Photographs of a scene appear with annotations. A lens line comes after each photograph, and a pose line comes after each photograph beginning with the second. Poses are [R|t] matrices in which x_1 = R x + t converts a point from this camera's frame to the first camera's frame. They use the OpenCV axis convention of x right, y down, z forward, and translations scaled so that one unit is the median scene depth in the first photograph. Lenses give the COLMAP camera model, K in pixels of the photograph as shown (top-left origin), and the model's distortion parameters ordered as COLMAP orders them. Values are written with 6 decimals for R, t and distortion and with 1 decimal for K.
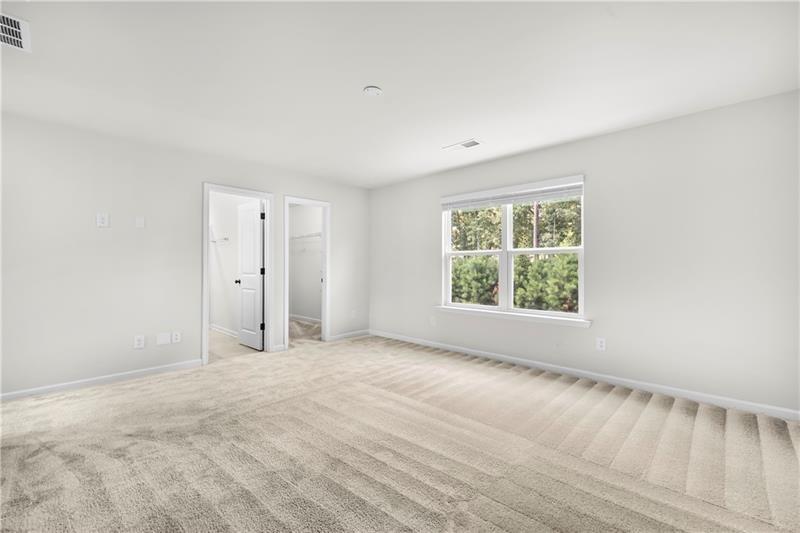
lens RADIAL K [[342.0, 0, 403.1], [0, 342.0, 268.3], [0, 0, 1]] dist [0.002349, 0.000353]
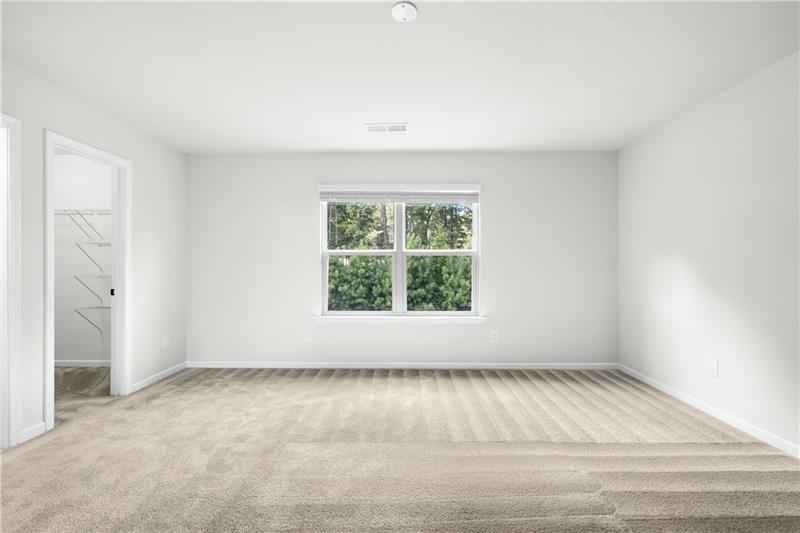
lens RADIAL K [[342.0, 0, 403.1], [0, 342.0, 268.3], [0, 0, 1]] dist [0.002349, 0.000353]
pose [[0.745258, -0.002414, 0.666771, -0.337130], [0.004170, 0.999991, -0.001040, -0.003451], [-0.666763, 0.003555, 0.745262, 0.304823]]
